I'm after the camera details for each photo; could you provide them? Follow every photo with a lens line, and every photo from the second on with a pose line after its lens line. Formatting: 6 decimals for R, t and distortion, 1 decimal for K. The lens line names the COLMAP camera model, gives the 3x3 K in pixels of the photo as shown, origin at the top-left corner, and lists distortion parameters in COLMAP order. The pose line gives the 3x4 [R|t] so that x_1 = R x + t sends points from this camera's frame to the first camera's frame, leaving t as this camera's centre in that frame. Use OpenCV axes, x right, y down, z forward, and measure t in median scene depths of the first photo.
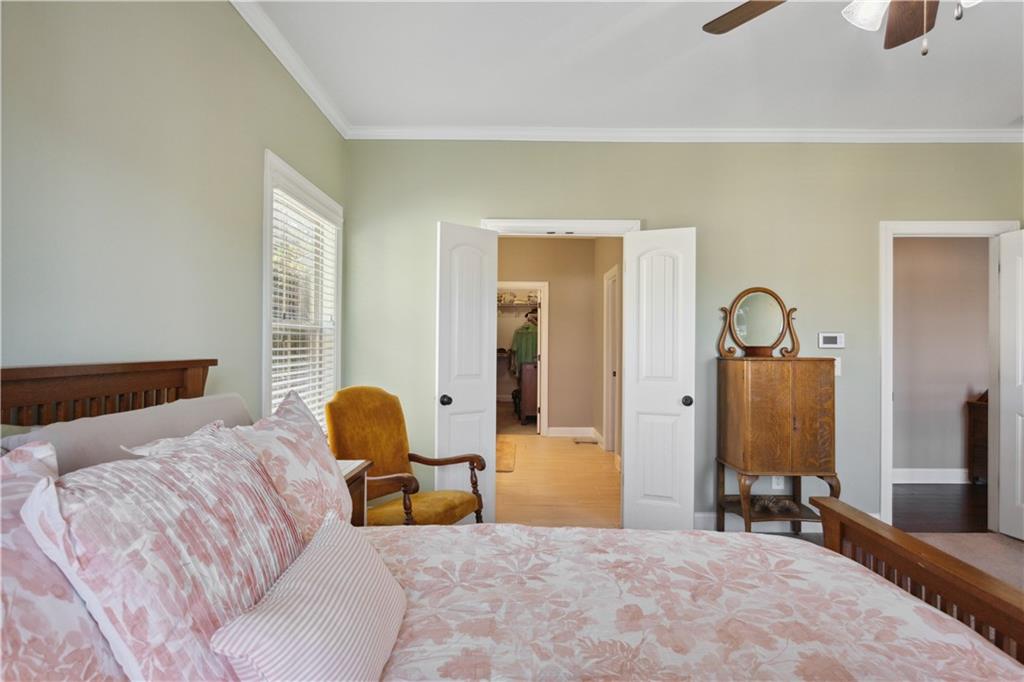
lens RADIAL K [[519.6, 0, 510.6], [0, 519.6, 340.5], [0, 0, 1]] dist [-0.002950, 0.000265]
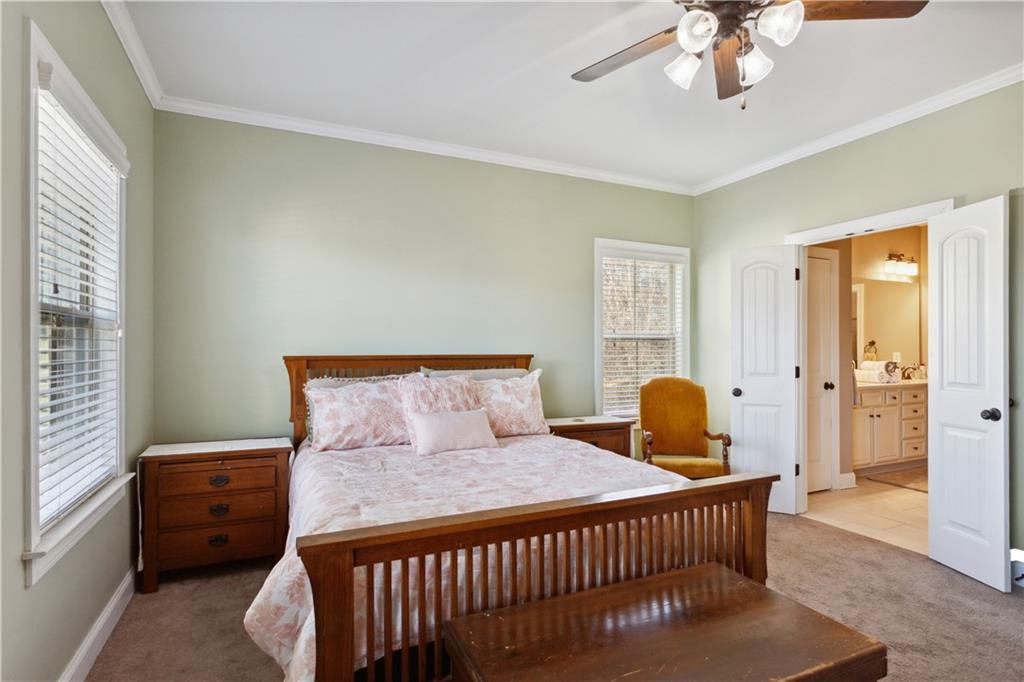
lens RADIAL K [[519.6, 0, 508.2], [0, 519.6, 346.3], [0, 0, 1]] dist [-0.002950, 0.000265]
pose [[0.420969, -0.013978, -0.906967, 0.745106], [0.010571, 0.999889, -0.010504, 0.011690], [0.907013, -0.005166, 0.421070, -0.014892]]
